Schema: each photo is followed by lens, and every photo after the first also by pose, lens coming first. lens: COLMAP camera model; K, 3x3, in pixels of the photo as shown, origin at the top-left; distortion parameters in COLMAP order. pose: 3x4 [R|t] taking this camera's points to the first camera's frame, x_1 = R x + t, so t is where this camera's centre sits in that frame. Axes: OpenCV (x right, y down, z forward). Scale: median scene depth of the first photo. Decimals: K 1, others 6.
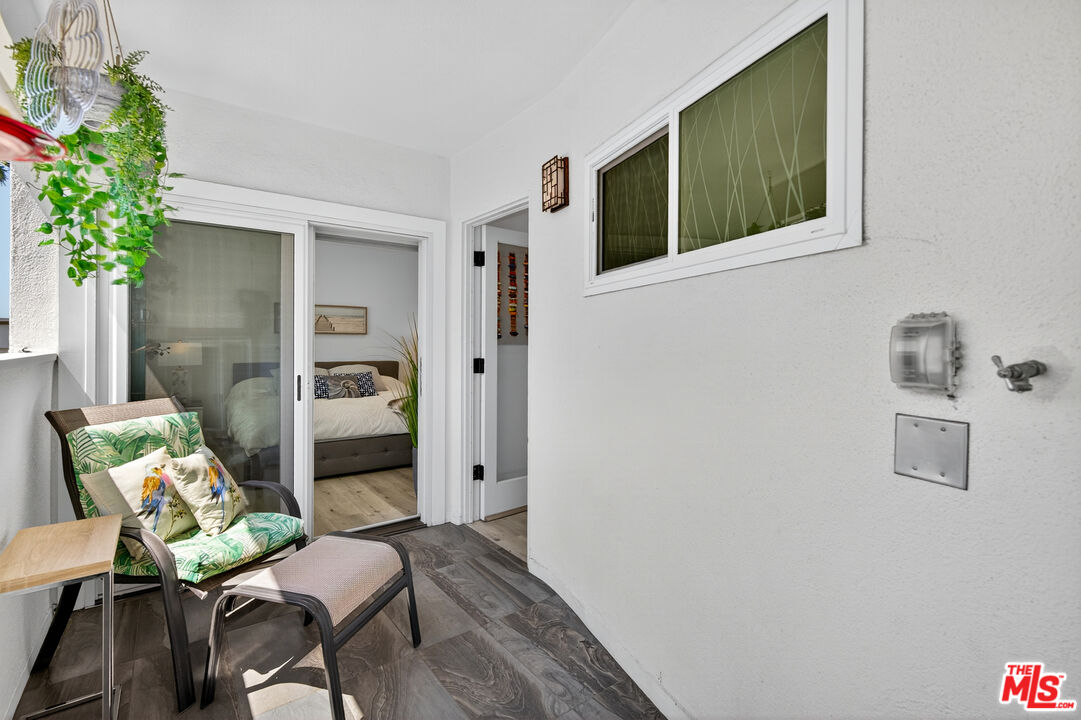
lens RADIAL K [[494.1, 0, 541.8], [0, 494.1, 351.9], [0, 0, 1]] dist [-0.001792, -0.000205]
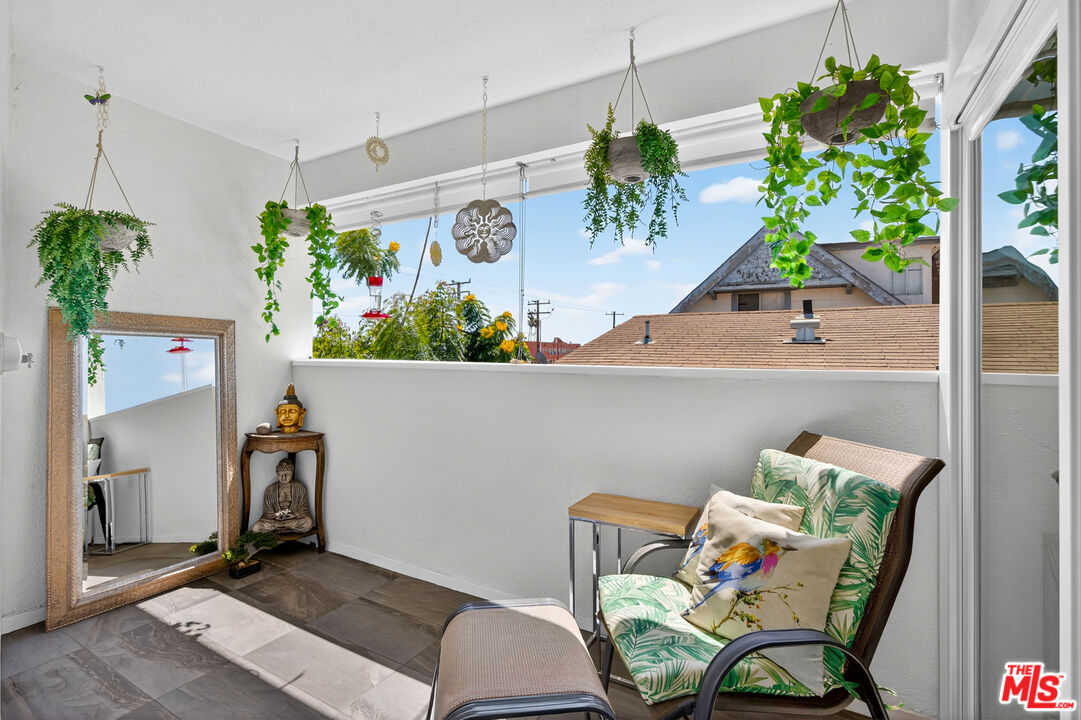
lens RADIAL K [[494.1, 0, 541.8], [0, 494.1, 351.9], [0, 0, 1]] dist [-0.001792, -0.000205]
pose [[-0.917335, -0.009444, -0.398004, -0.163902], [-0.013957, 0.999867, 0.008444, -0.027100], [0.397871, 0.013300, -0.917345, 1.568664]]
